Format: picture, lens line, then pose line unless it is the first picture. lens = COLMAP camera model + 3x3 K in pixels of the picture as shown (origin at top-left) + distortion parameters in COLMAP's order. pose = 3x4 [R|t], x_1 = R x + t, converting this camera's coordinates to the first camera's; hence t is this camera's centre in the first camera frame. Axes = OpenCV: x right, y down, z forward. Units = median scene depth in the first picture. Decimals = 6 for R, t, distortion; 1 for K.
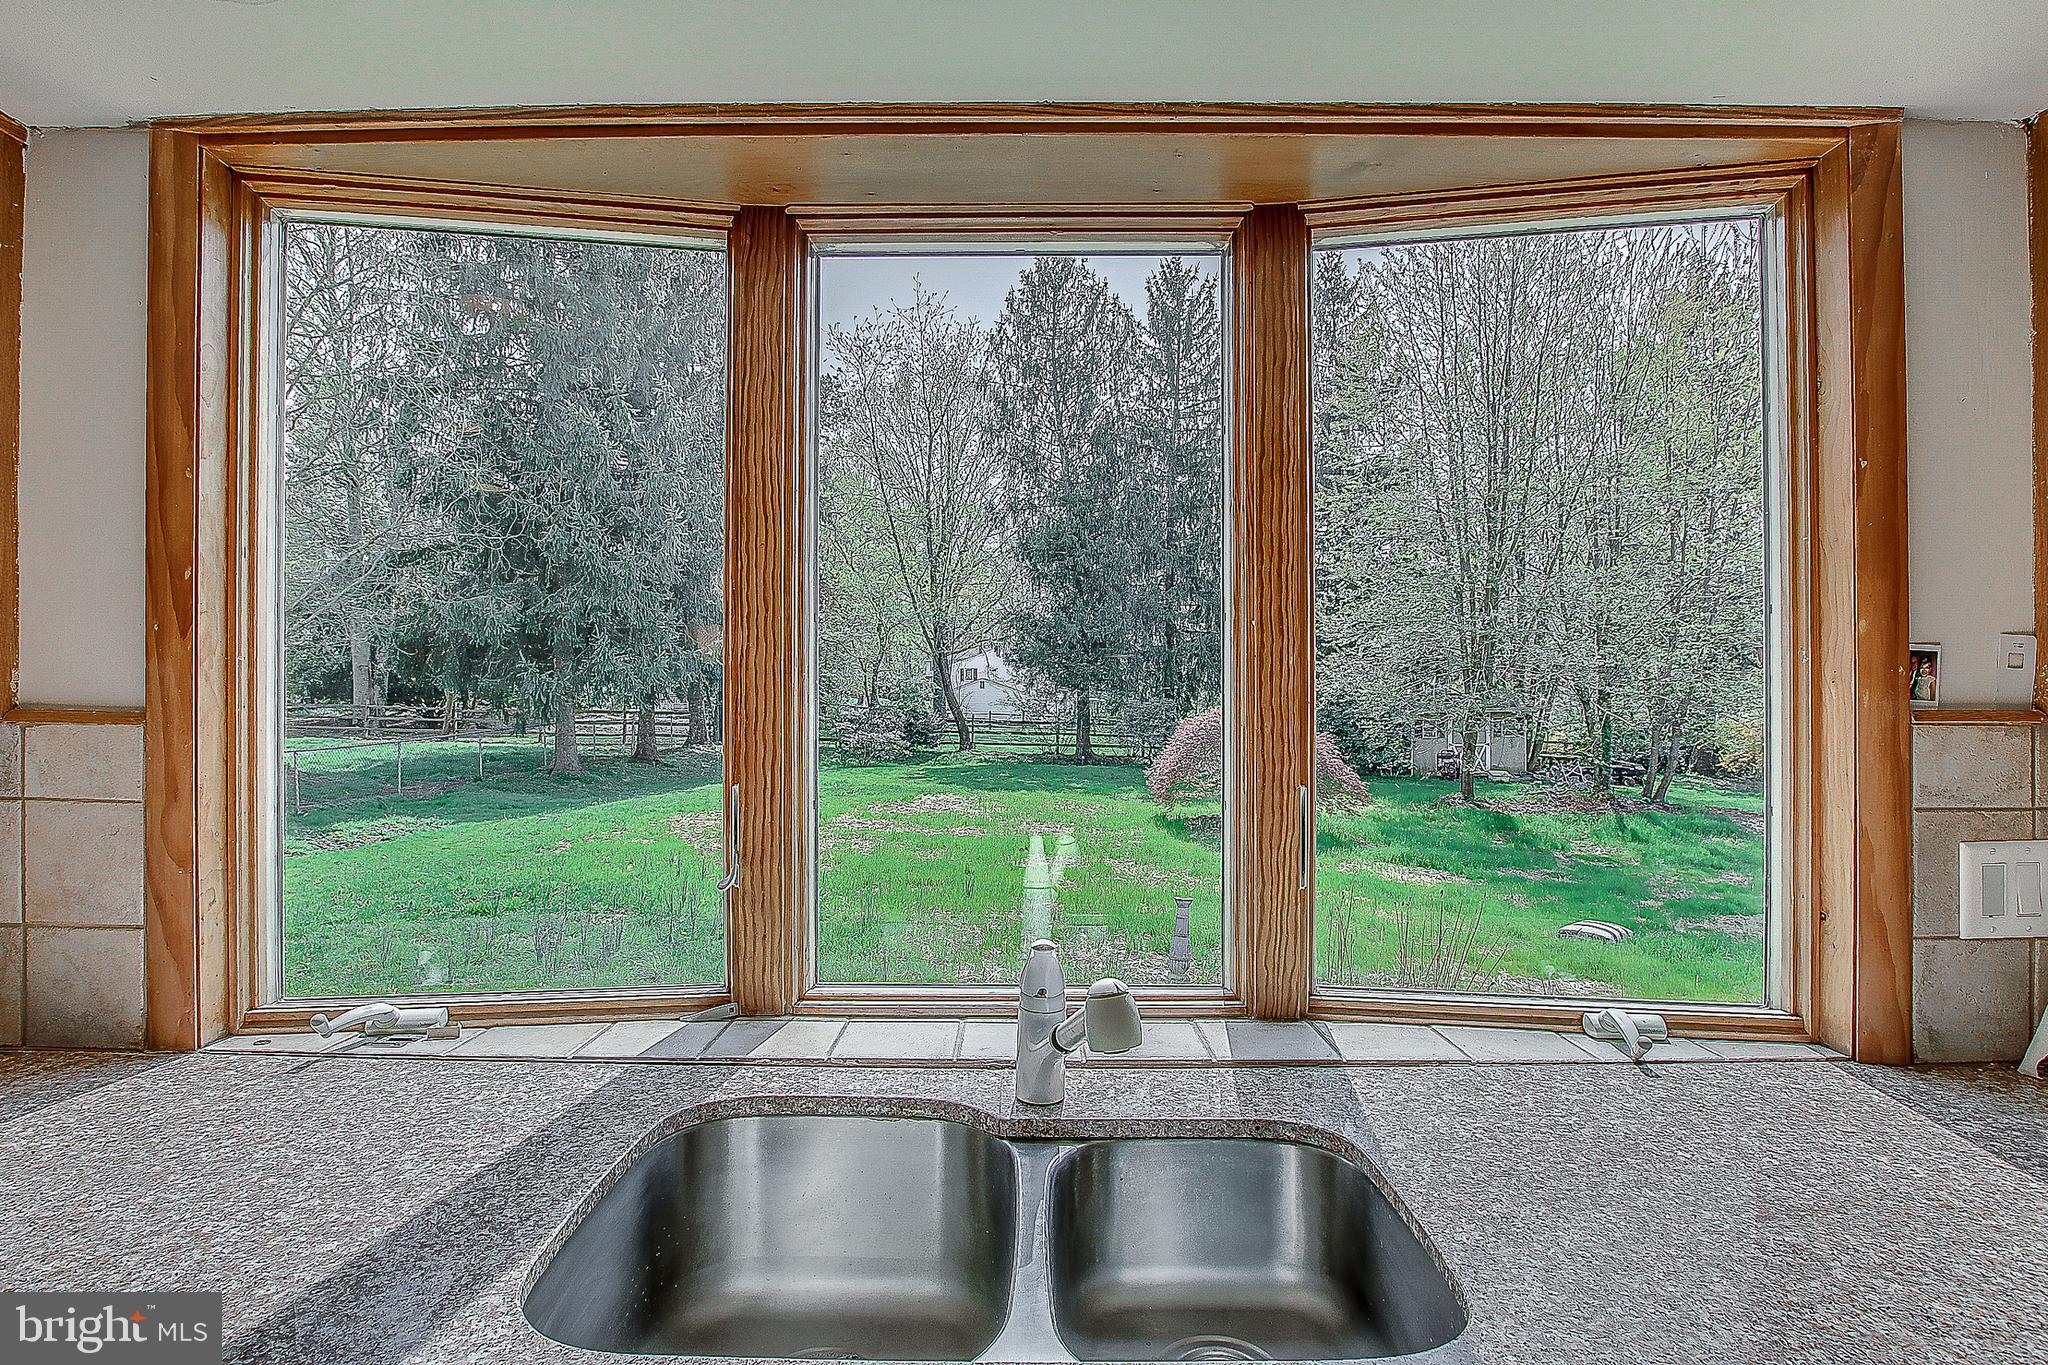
lens RADIAL K [[1008.8, 0, 1016.8], [0, 1008.8, 705.2], [0, 0, 1]] dist [-0.003540, -0.000413]
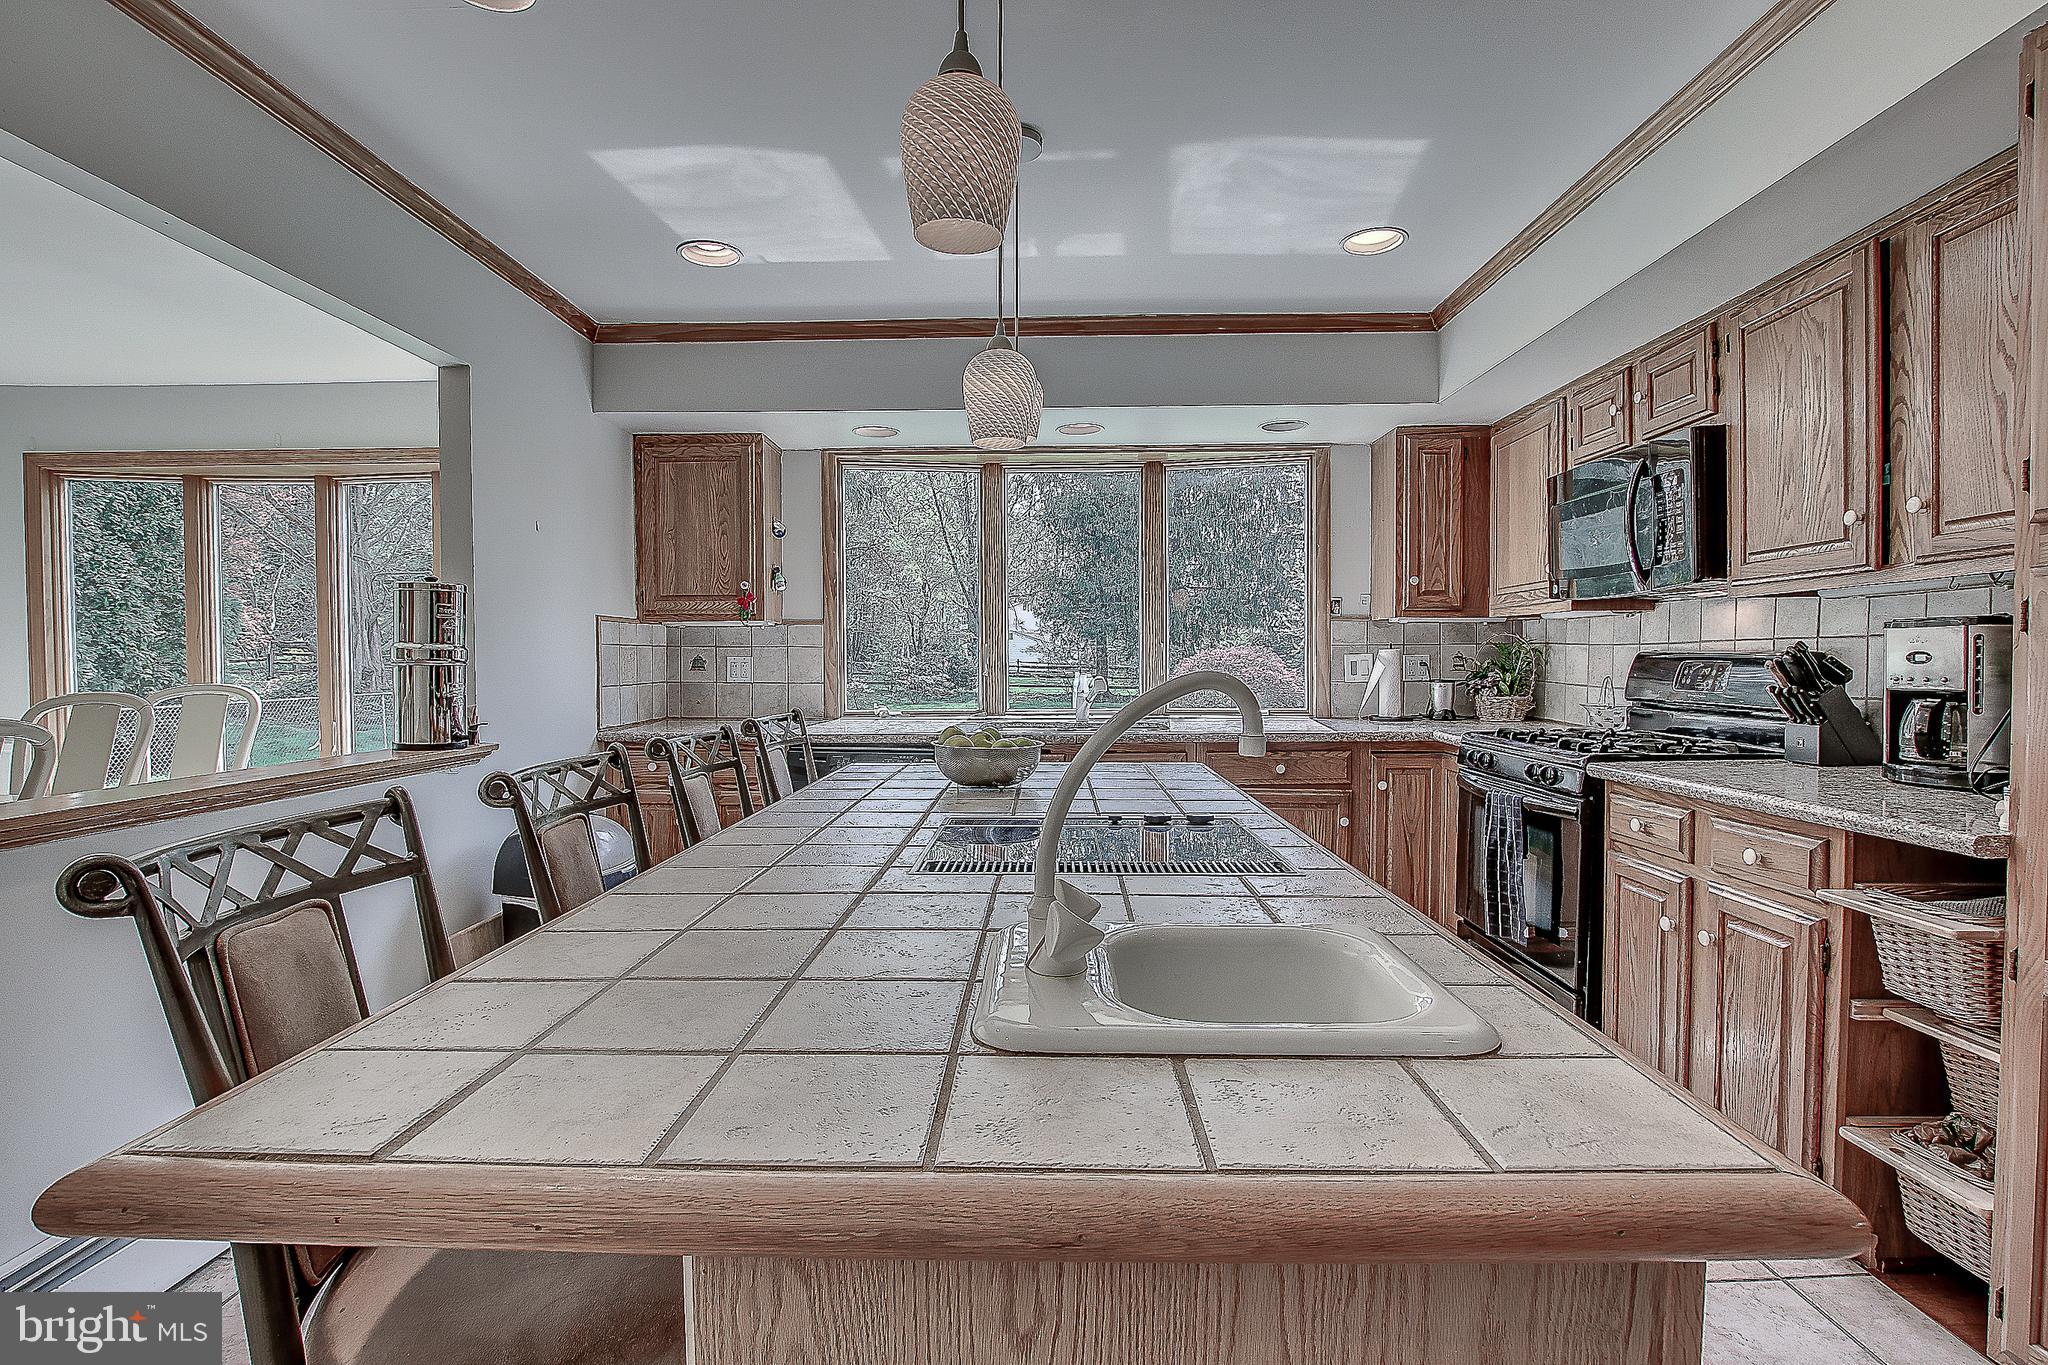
lens RADIAL K [[974.4, 0, 1024.0], [0, 974.4, 682.5], [0, 0, 1]] dist [-0.003085, -0.000364]
pose [[0.999865, -0.005945, -0.015295, -0.008427], [0.006323, 0.999674, 0.024742, 0.009522], [0.015143, -0.024835, 0.999577, -0.160111]]
